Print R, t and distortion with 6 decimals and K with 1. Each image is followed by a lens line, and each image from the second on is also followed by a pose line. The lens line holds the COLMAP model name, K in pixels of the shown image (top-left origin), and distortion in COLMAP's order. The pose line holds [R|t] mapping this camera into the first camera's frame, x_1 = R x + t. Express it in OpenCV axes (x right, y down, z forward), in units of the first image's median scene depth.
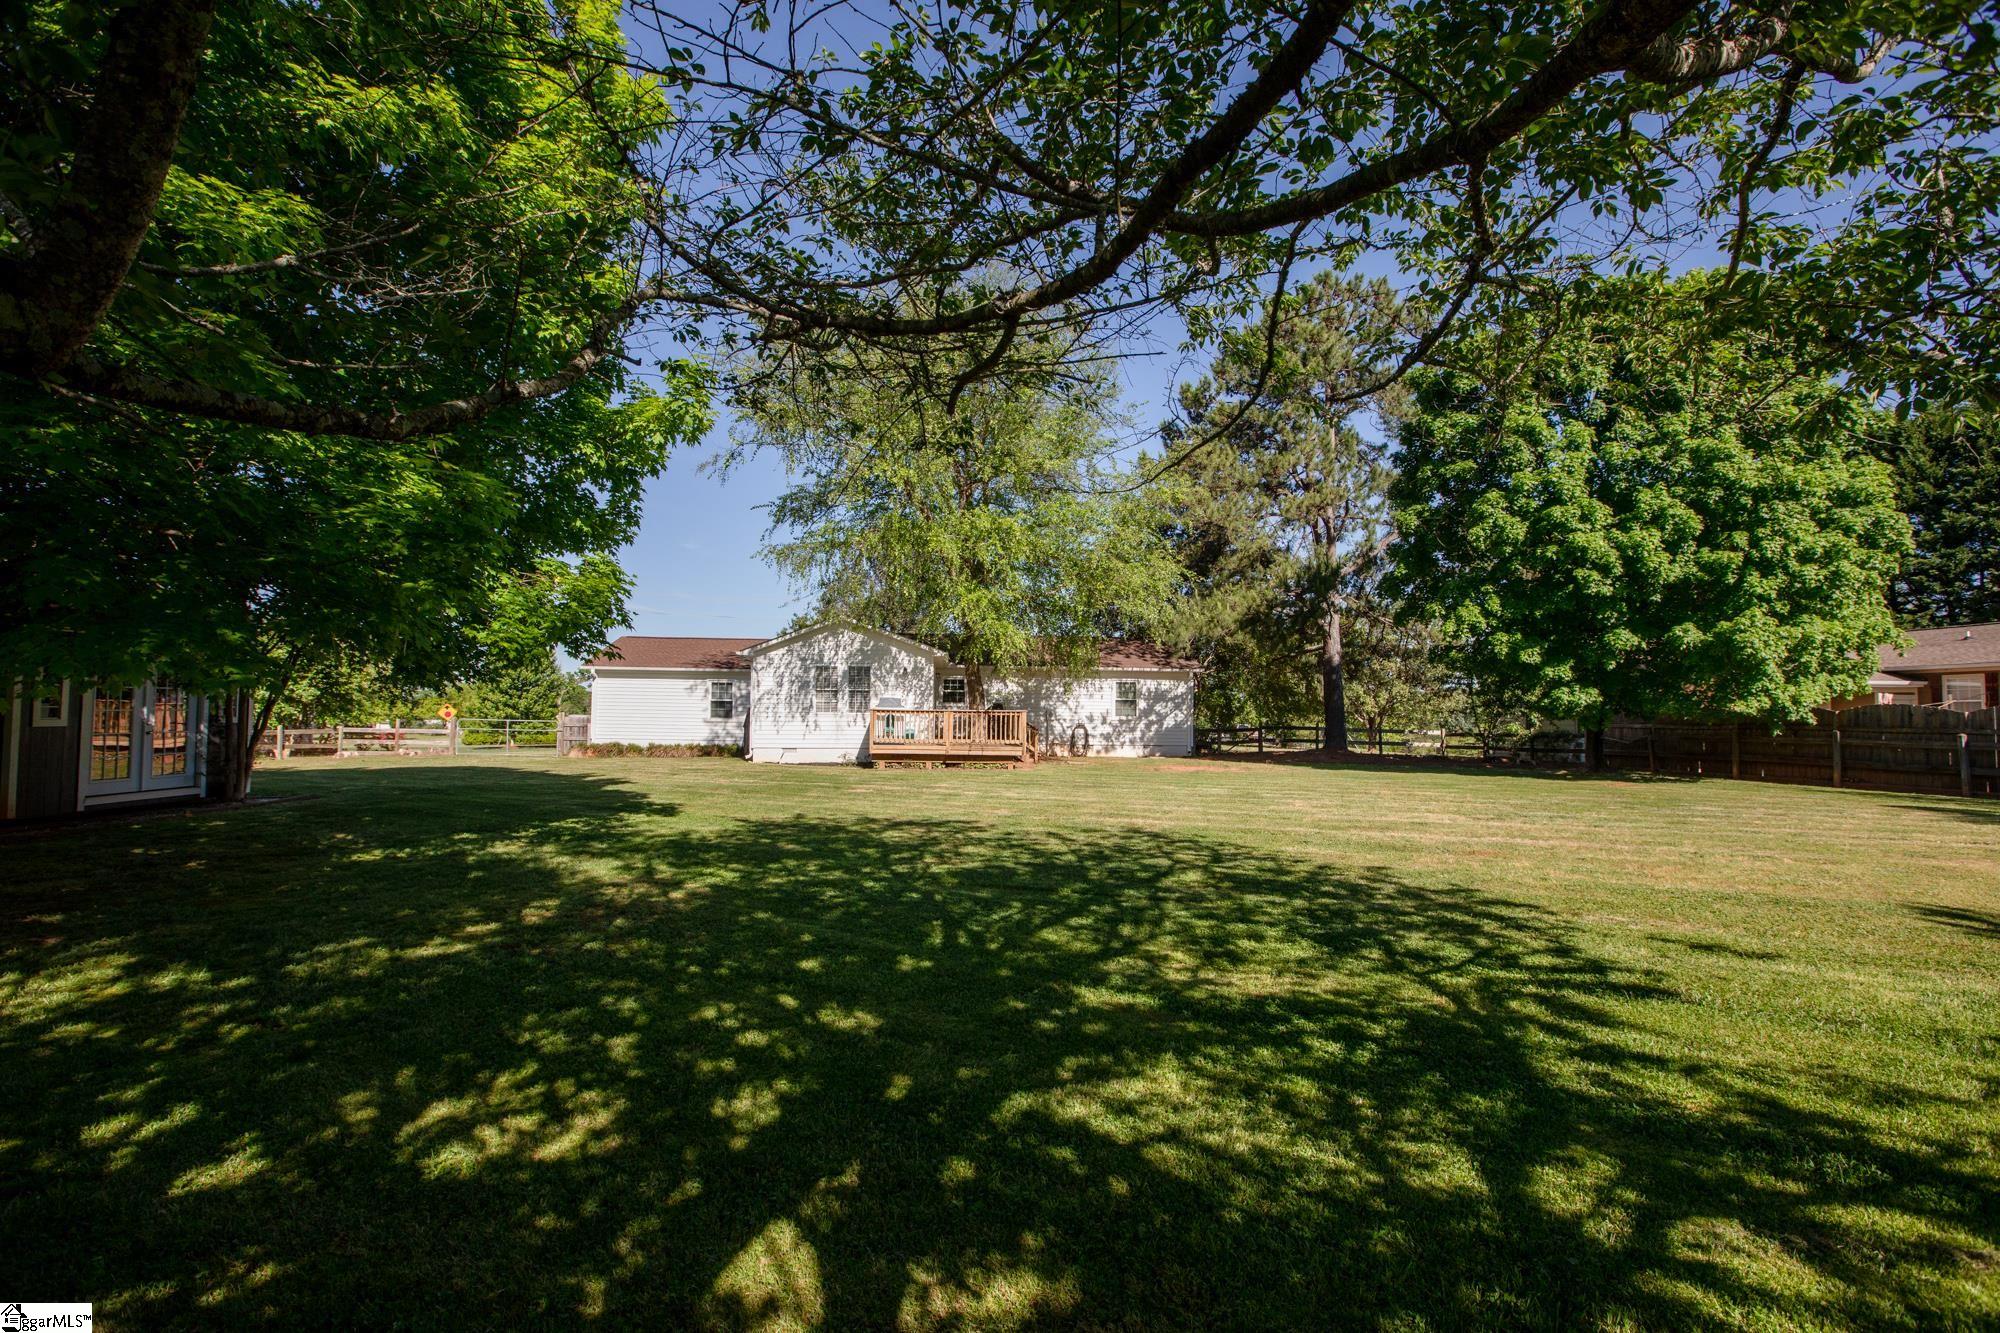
lens RADIAL K [[882.8, 0, 1000.0], [0, 882.8, 666.5], [0, 0, 1]] dist [-0.002128, -0.001904]
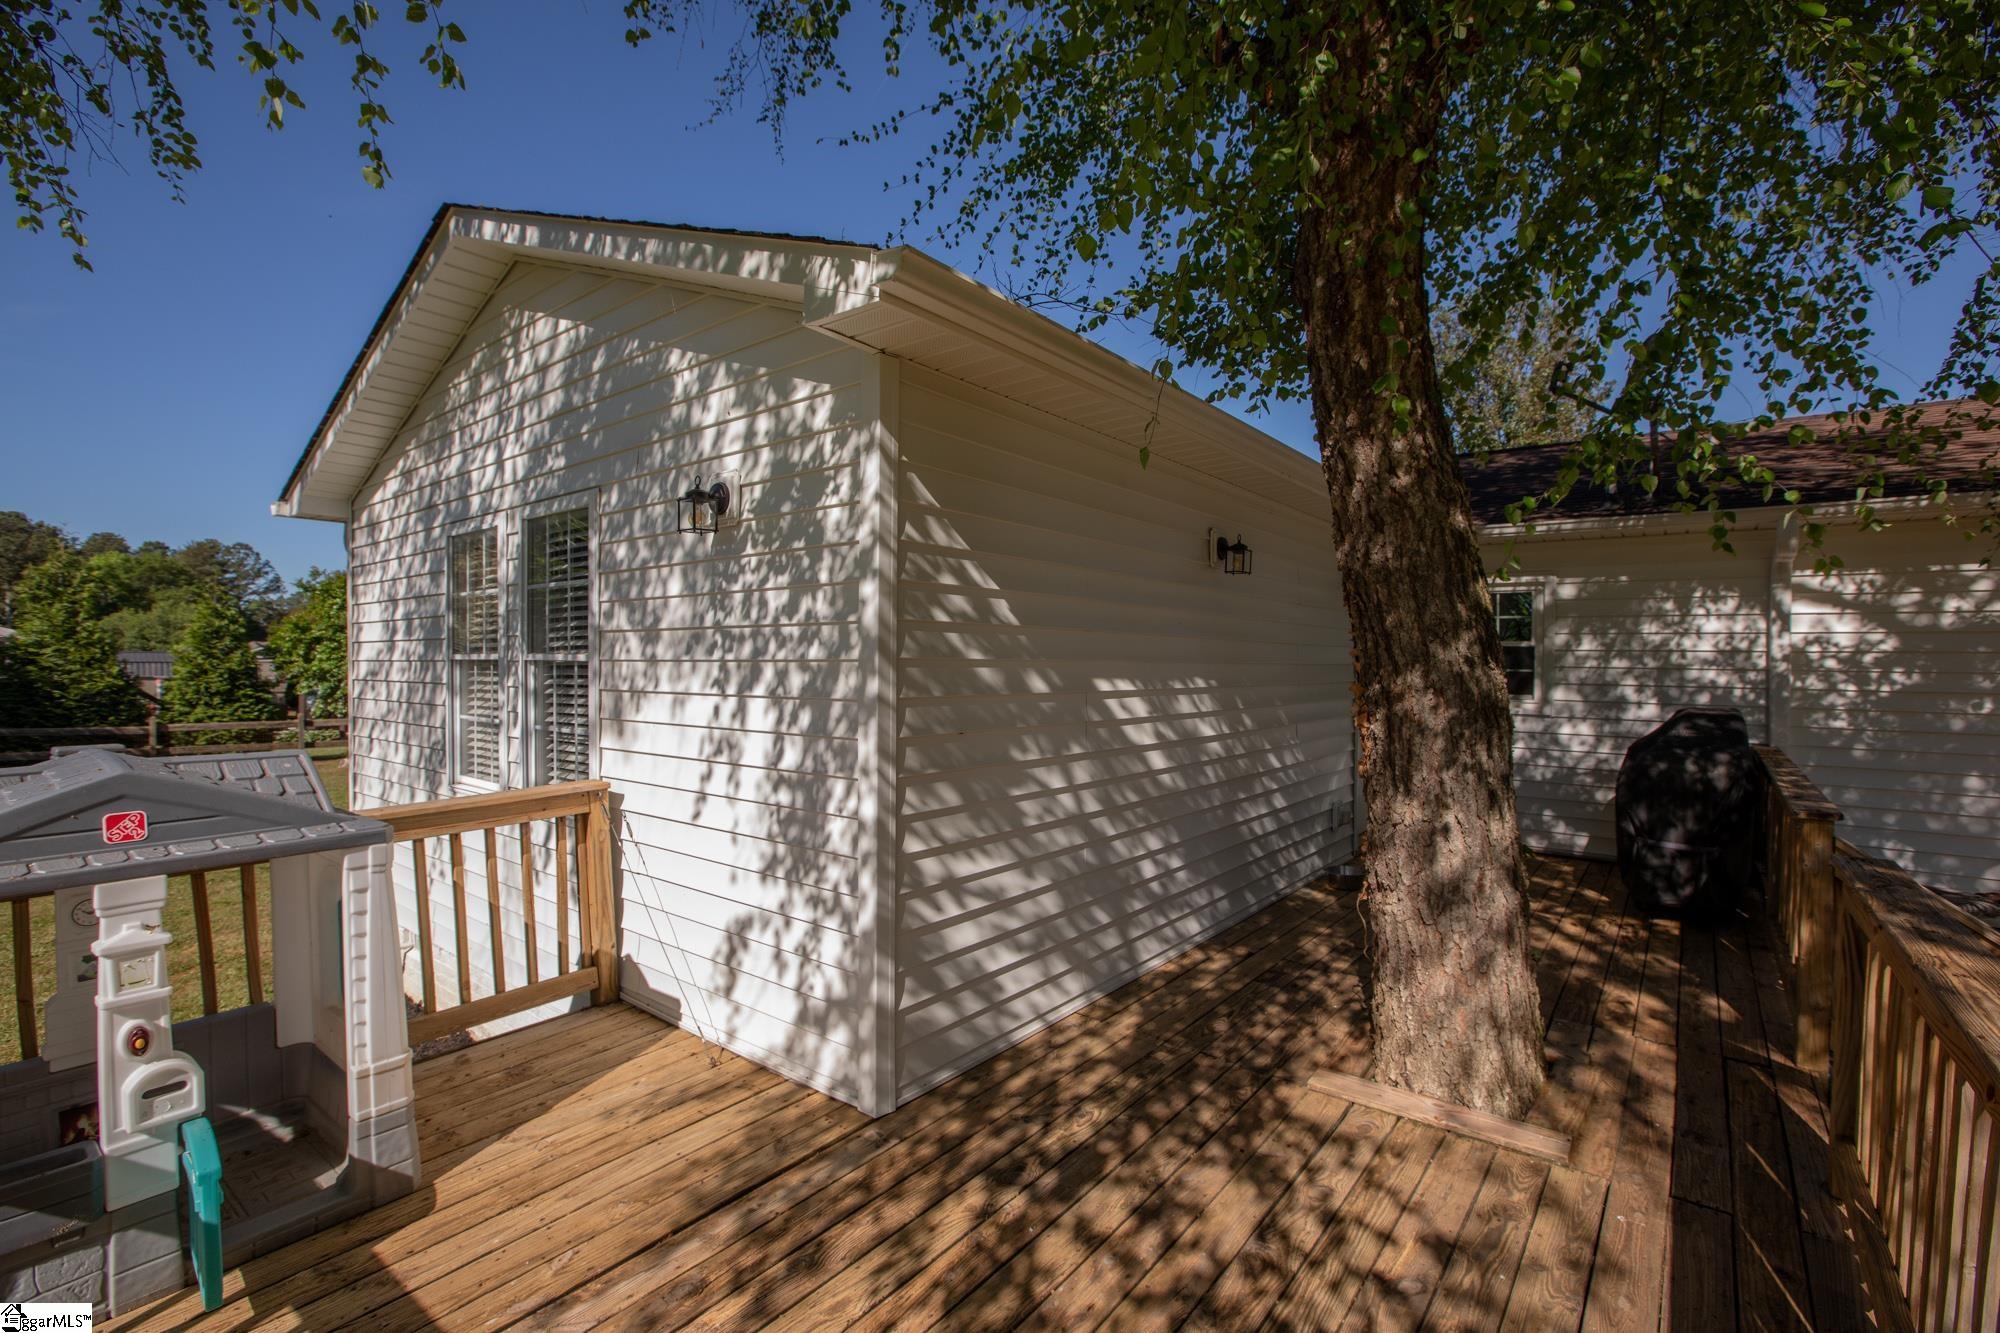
lens RADIAL K [[888.8, 0, 1000.0], [0, 888.8, 666.5], [0, 0, 1]] dist [-0.033710, -0.000362]
pose [[0.740379, 0.004884, -0.672171, 0.007664], [0.032745, 0.998524, 0.043323, 0.017940], [0.671391, -0.054086, 0.739127, 0.740601]]
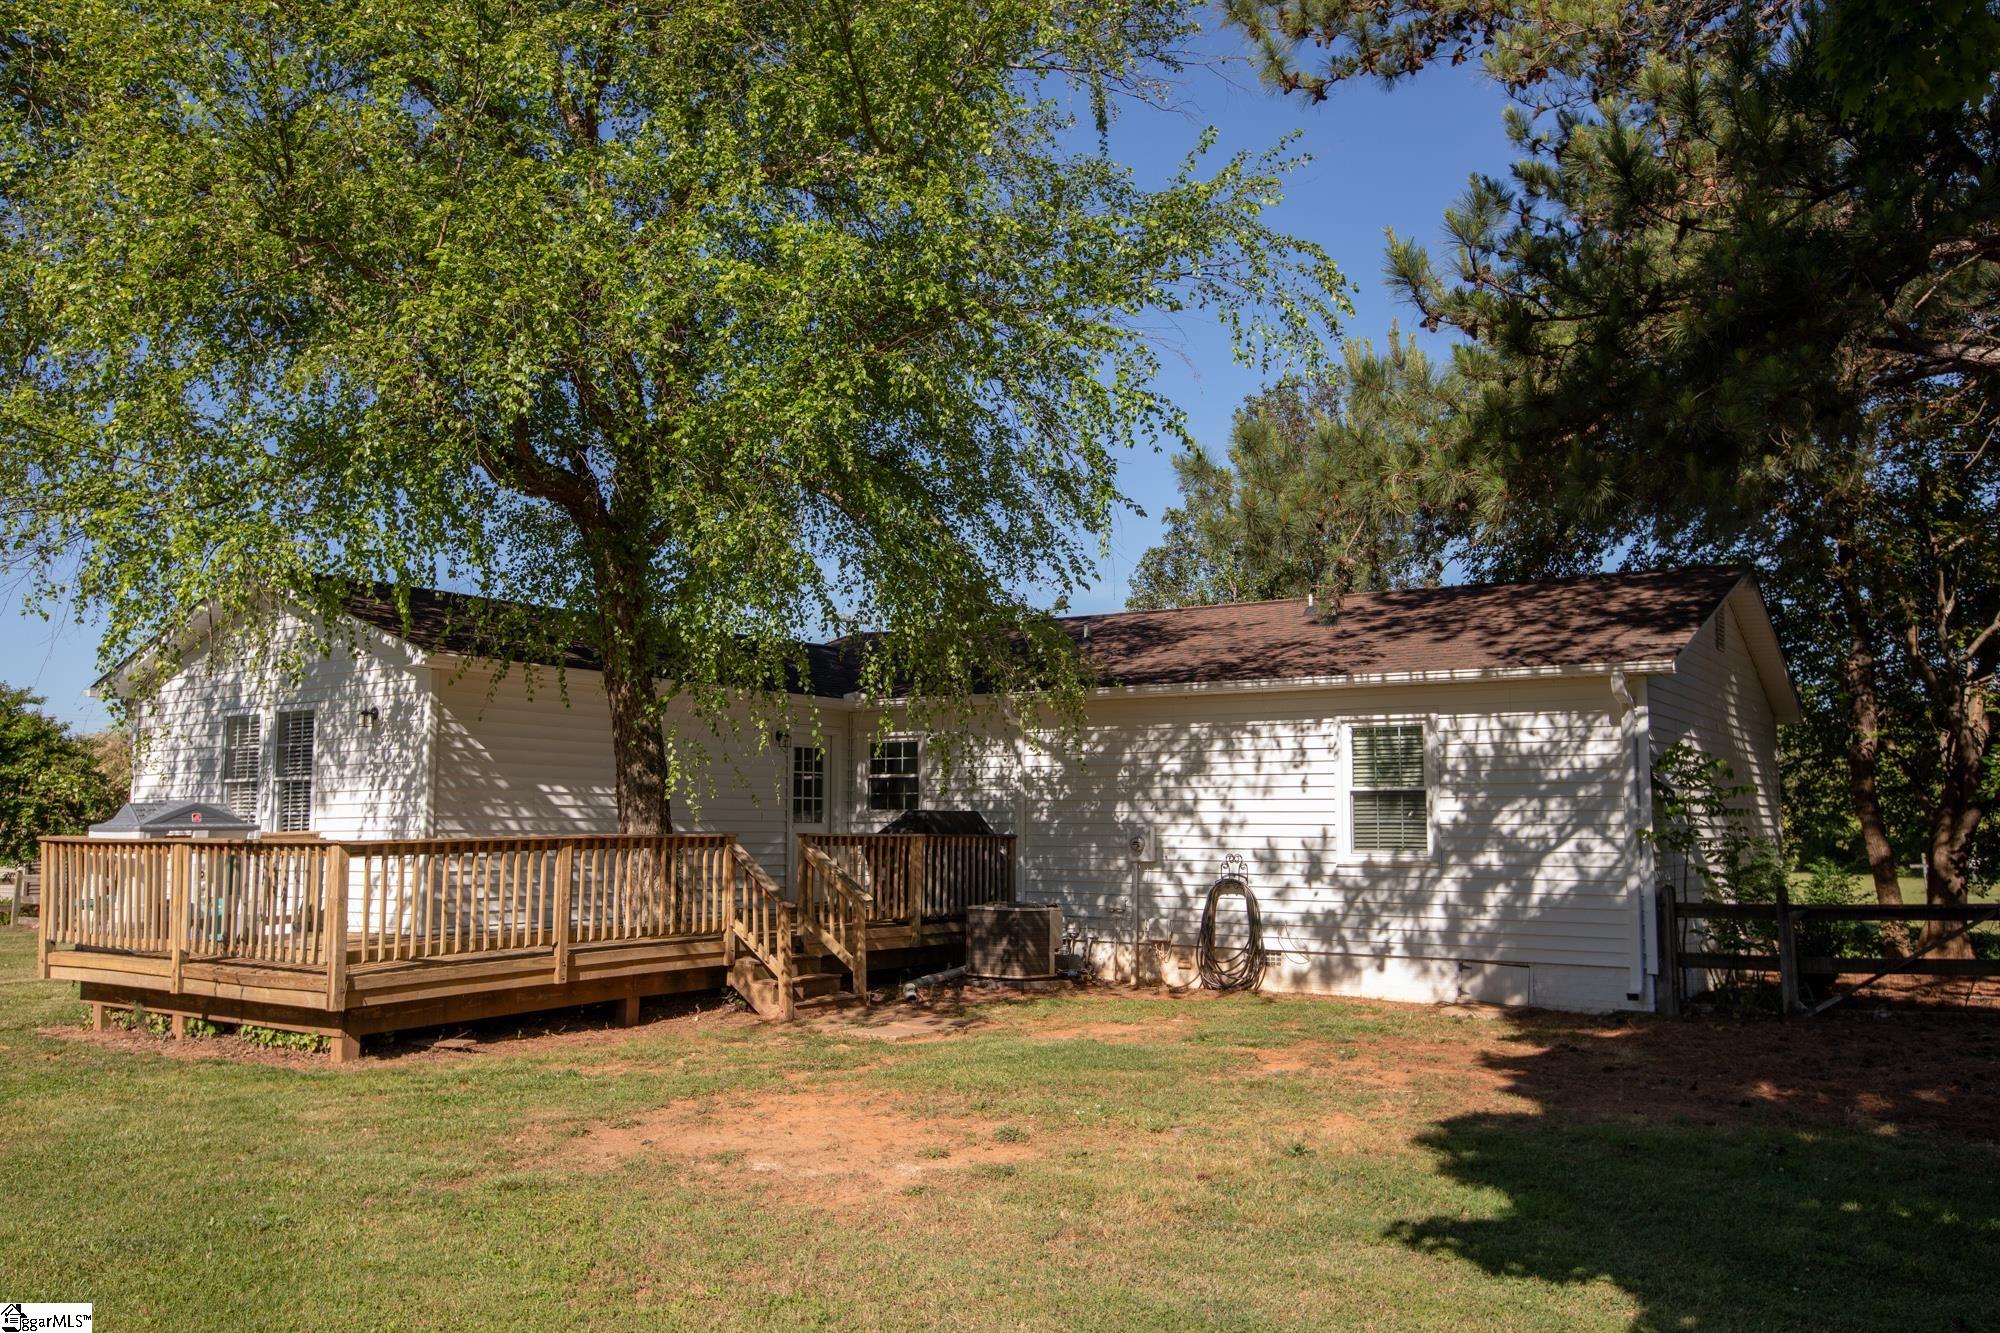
lens RADIAL K [[1579.3, 0, 1000.0], [0, 1579.3, 666.5], [0, 0, 1]] dist [-0.001963, -0.000332]
pose [[0.783725, -0.072263, -0.616890, 0.355692], [0.038108, 0.996932, -0.068367, 0.027628], [0.619938, 0.030072, 0.784074, 0.539935]]
